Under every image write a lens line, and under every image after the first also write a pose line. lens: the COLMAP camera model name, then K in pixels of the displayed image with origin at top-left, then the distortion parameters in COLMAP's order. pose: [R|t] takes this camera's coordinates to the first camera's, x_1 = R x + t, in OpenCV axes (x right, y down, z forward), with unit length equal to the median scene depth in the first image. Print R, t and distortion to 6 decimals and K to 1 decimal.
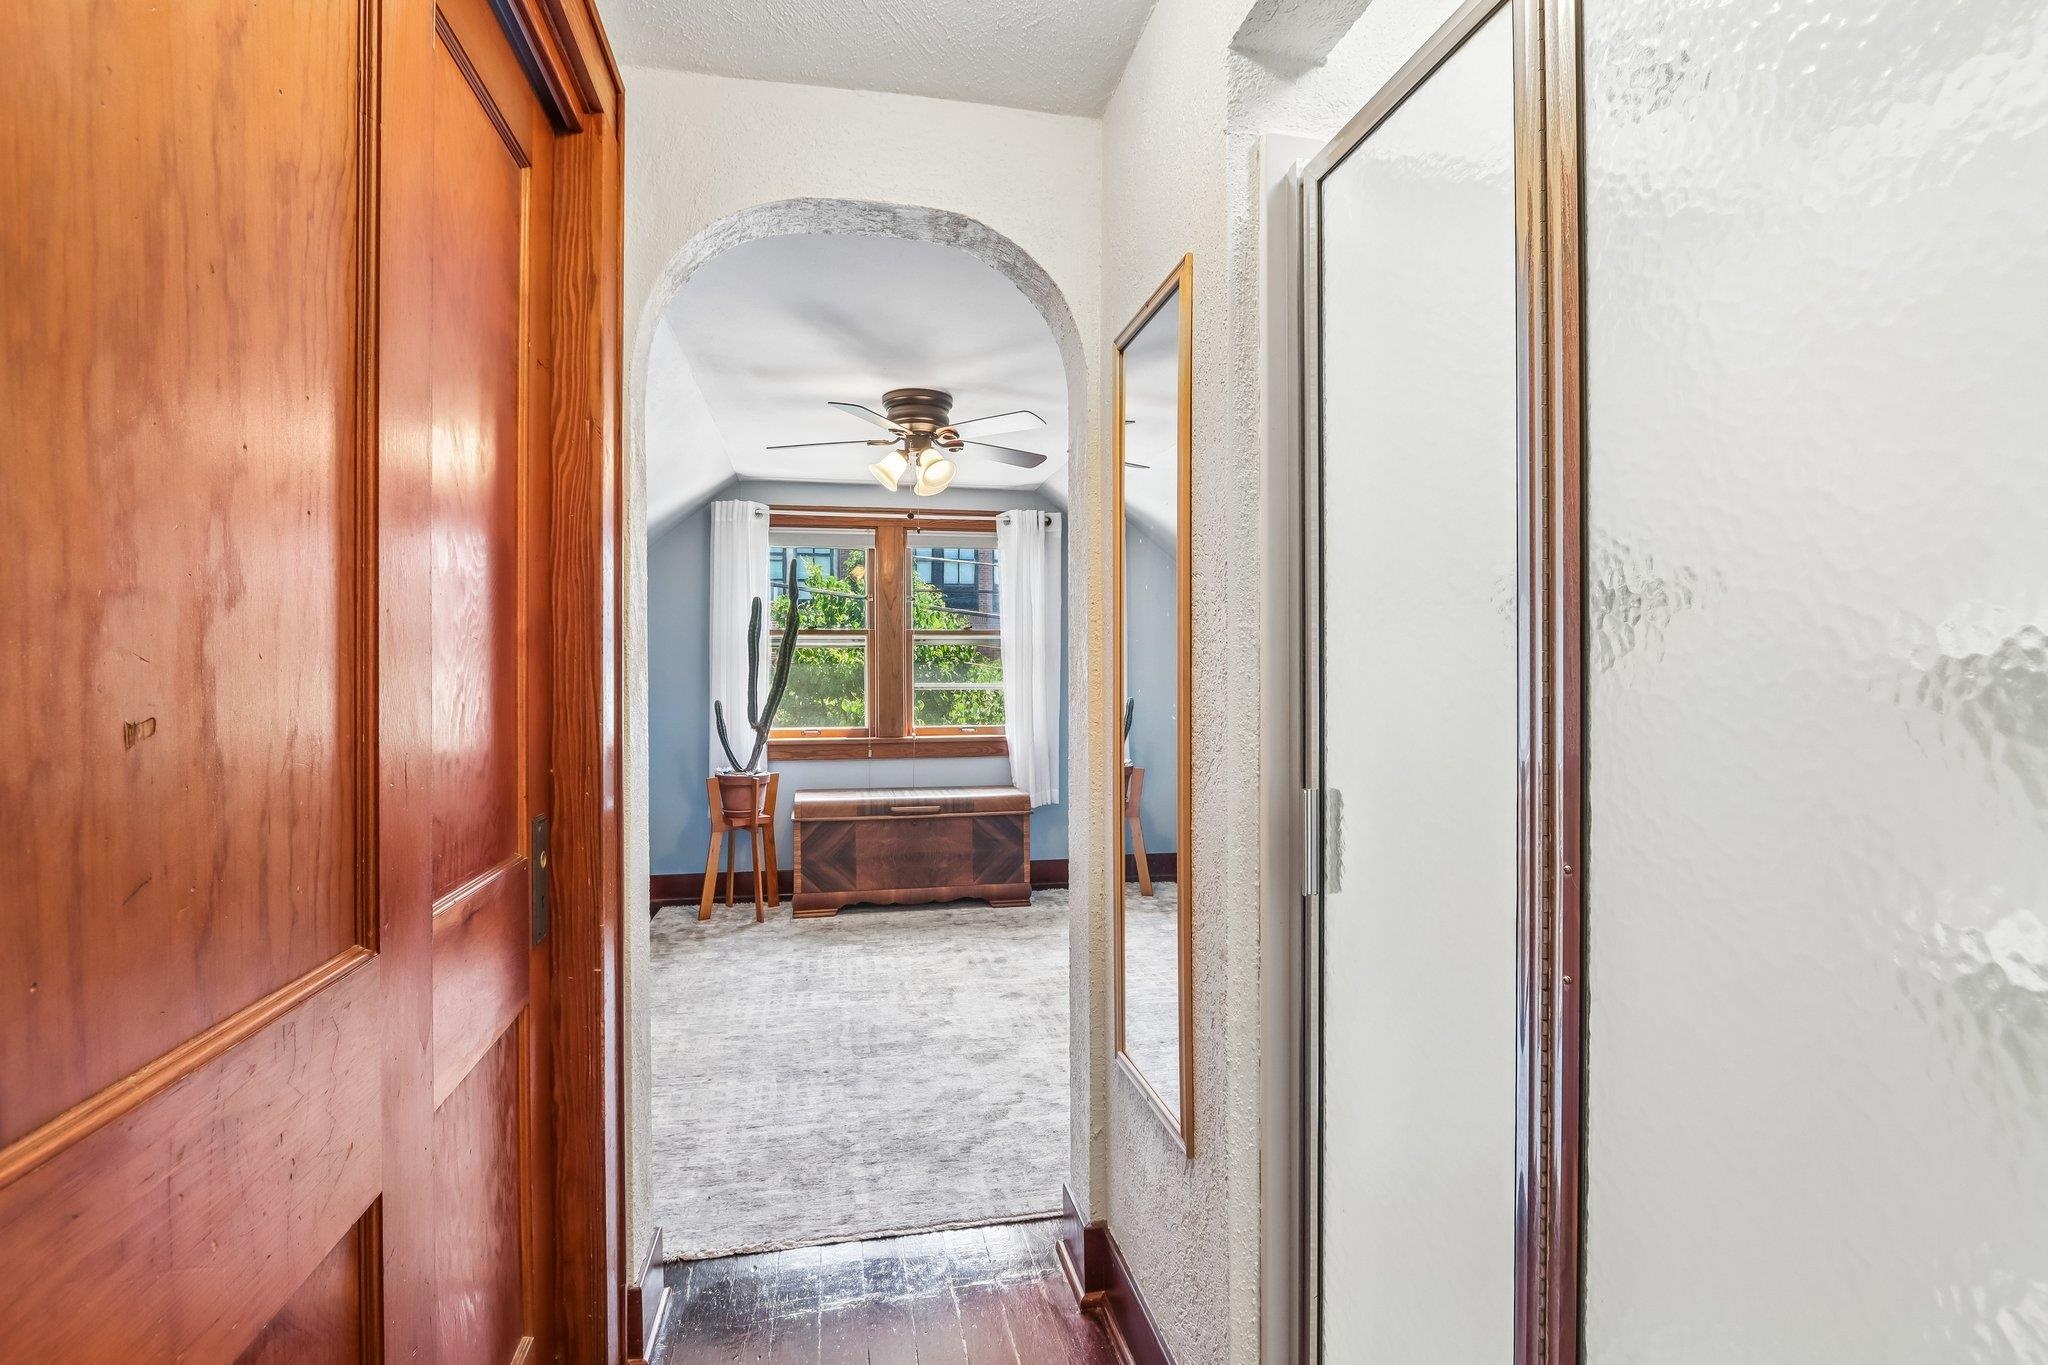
lens RADIAL K [[945.2, 0, 1024.0], [0, 945.2, 682.5], [0, 0, 1]] dist [-0.016911, 0.000390]
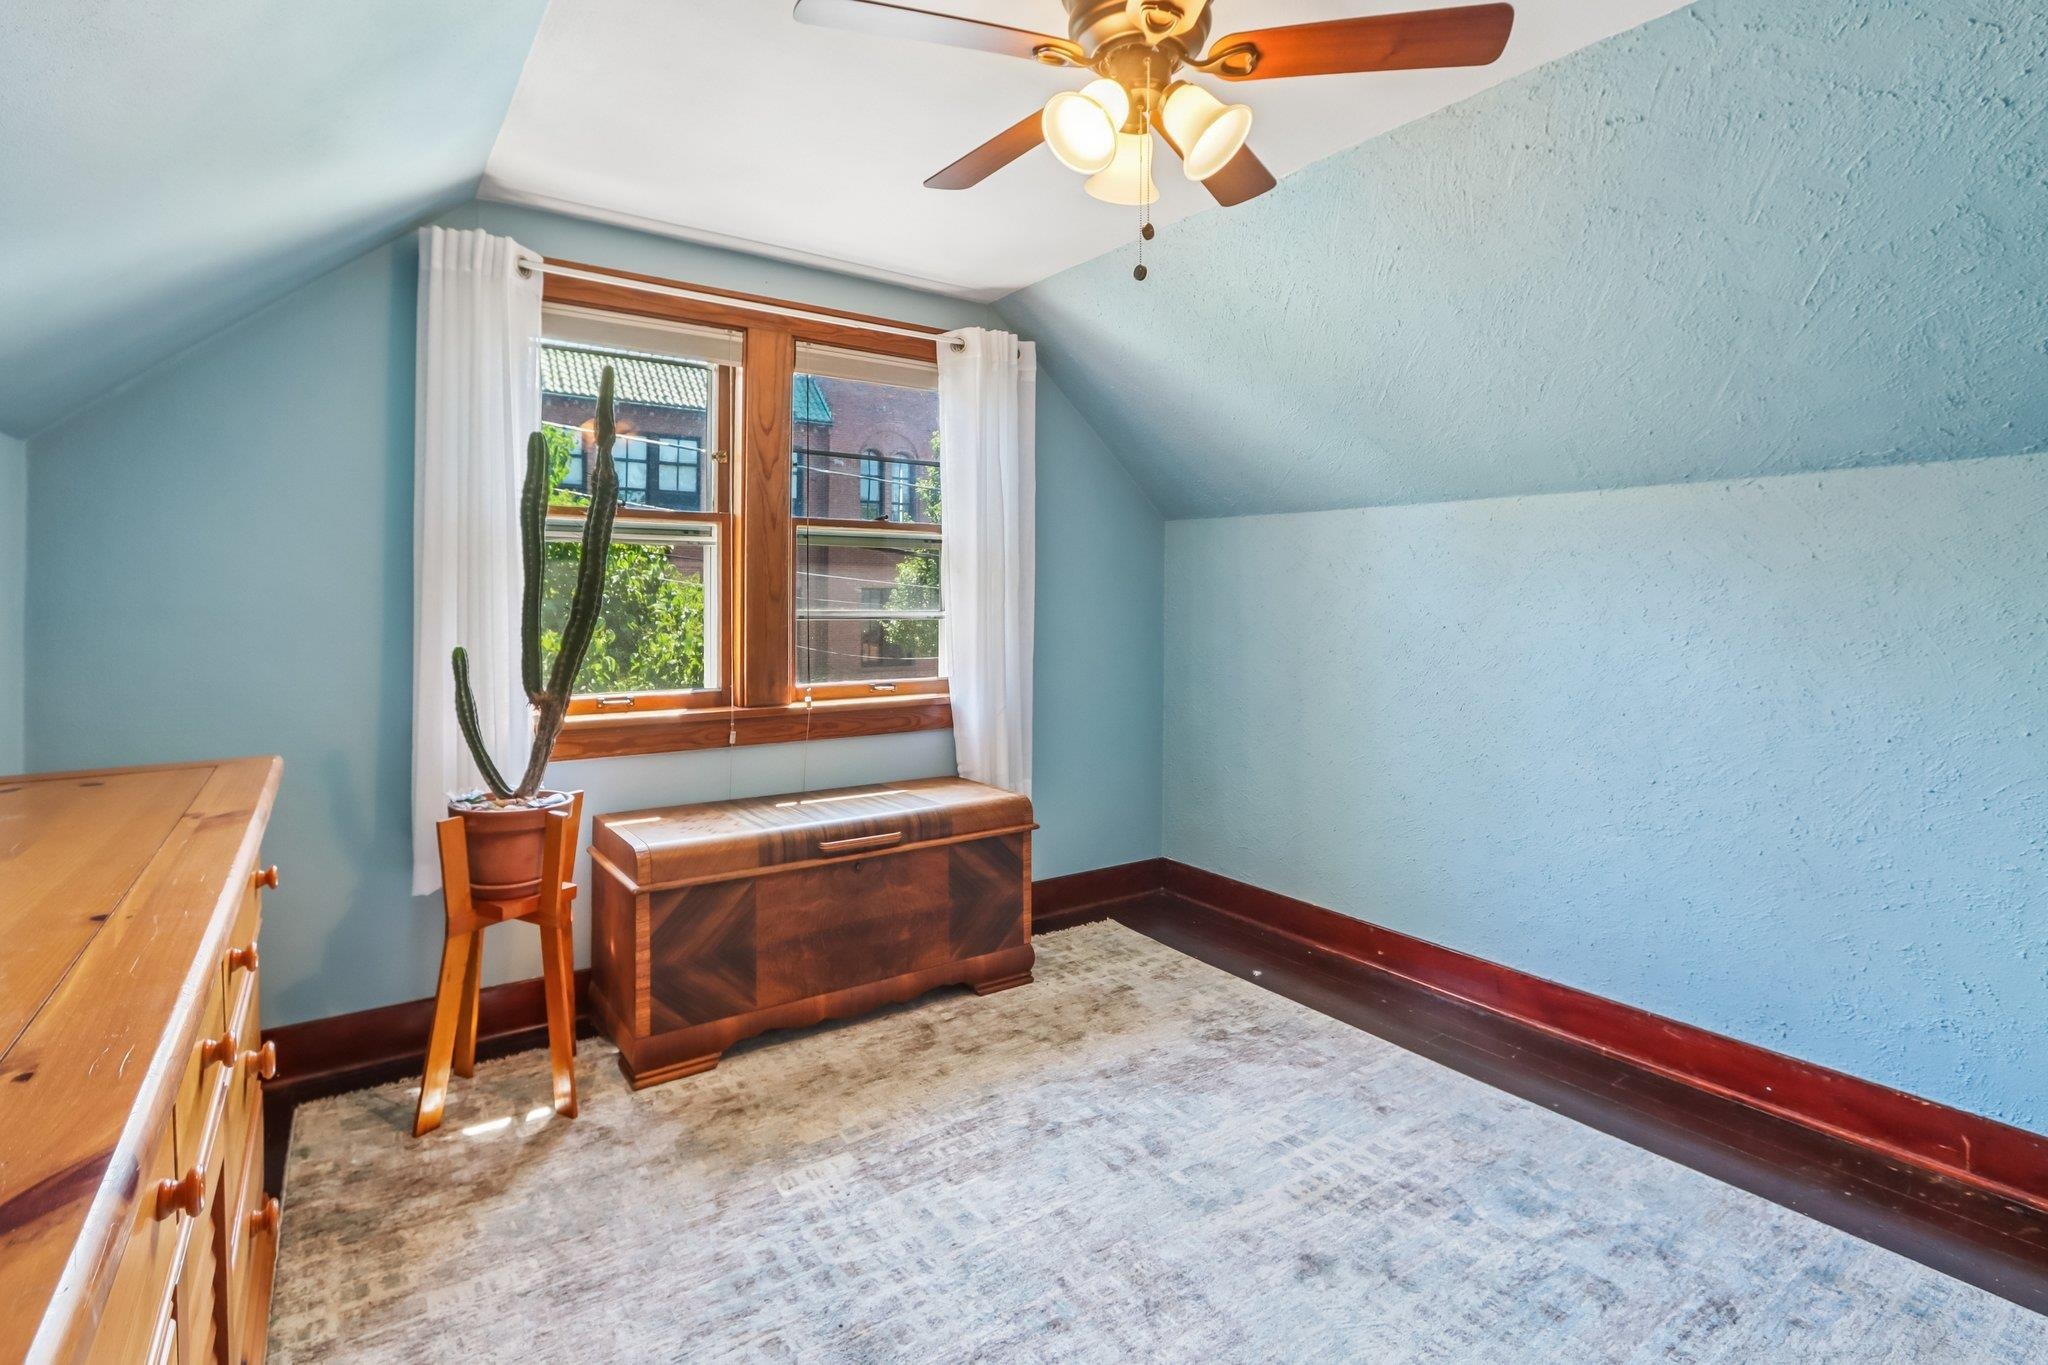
lens RADIAL K [[979.1, 0, 1014.7], [0, 979.1, 605.1], [0, 0, 1]] dist [-0.008906, 0.000475]
pose [[0.918779, 0.005399, 0.394736, -0.257022], [-0.006237, 0.999980, 0.000840, -0.003914], [-0.394723, -0.003234, 0.918794, 0.443870]]
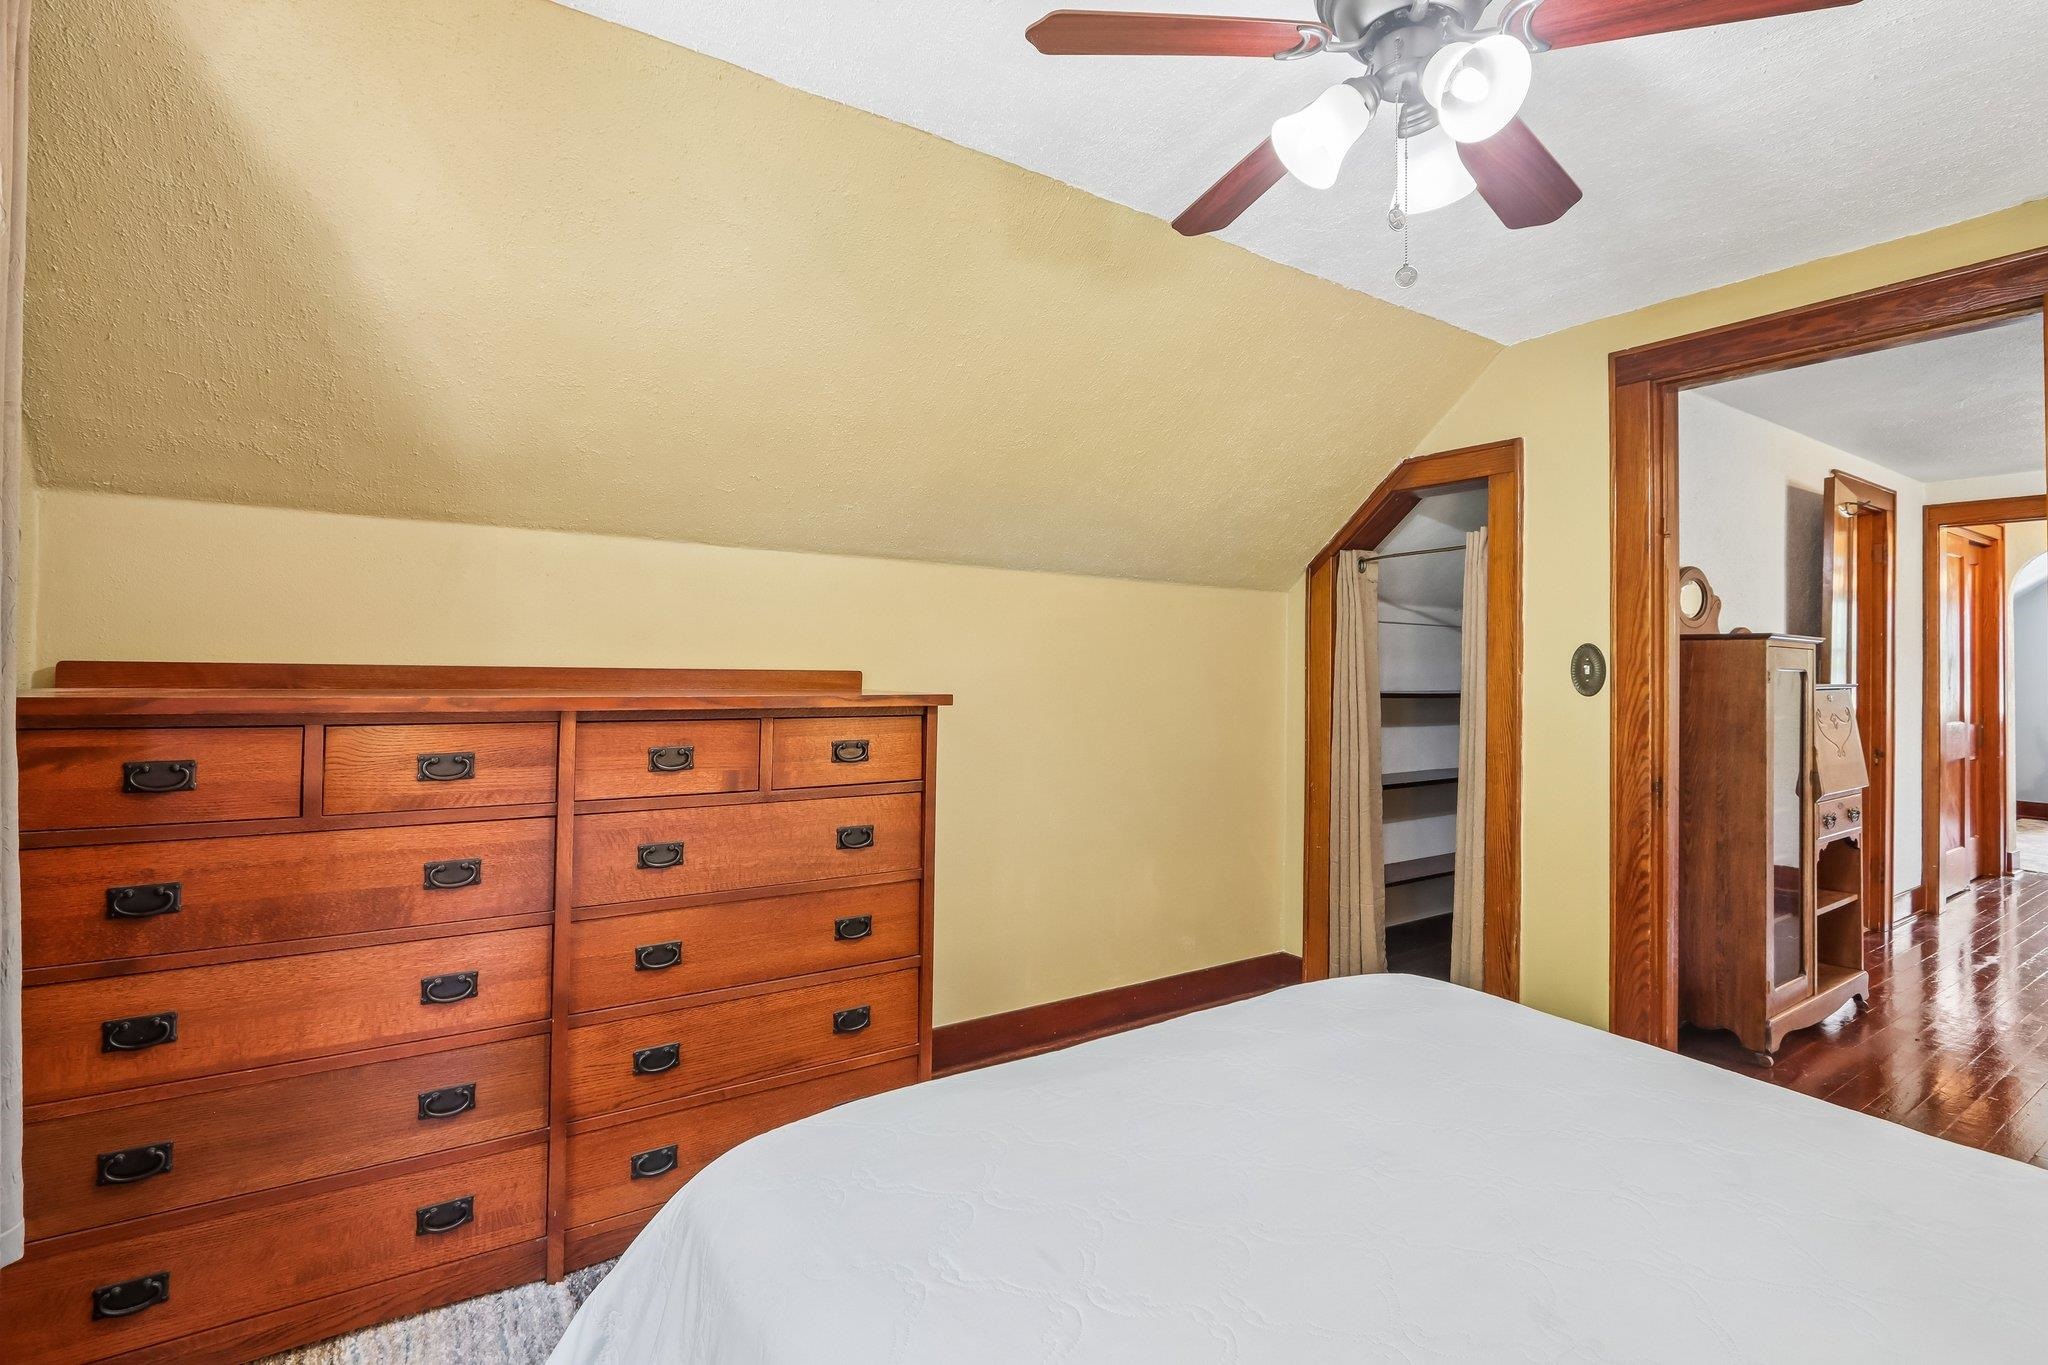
lens RADIAL K [[952.3, 0, 1020.1], [0, 952.3, 669.5], [0, 0, 1]] dist [-0.010897, 0.000396]
pose [[0.375369, -0.005955, -0.926856, 0.513023], [-0.010078, 0.999894, -0.010506, 0.005552], [0.926821, 0.013284, 0.375269, -1.318402]]
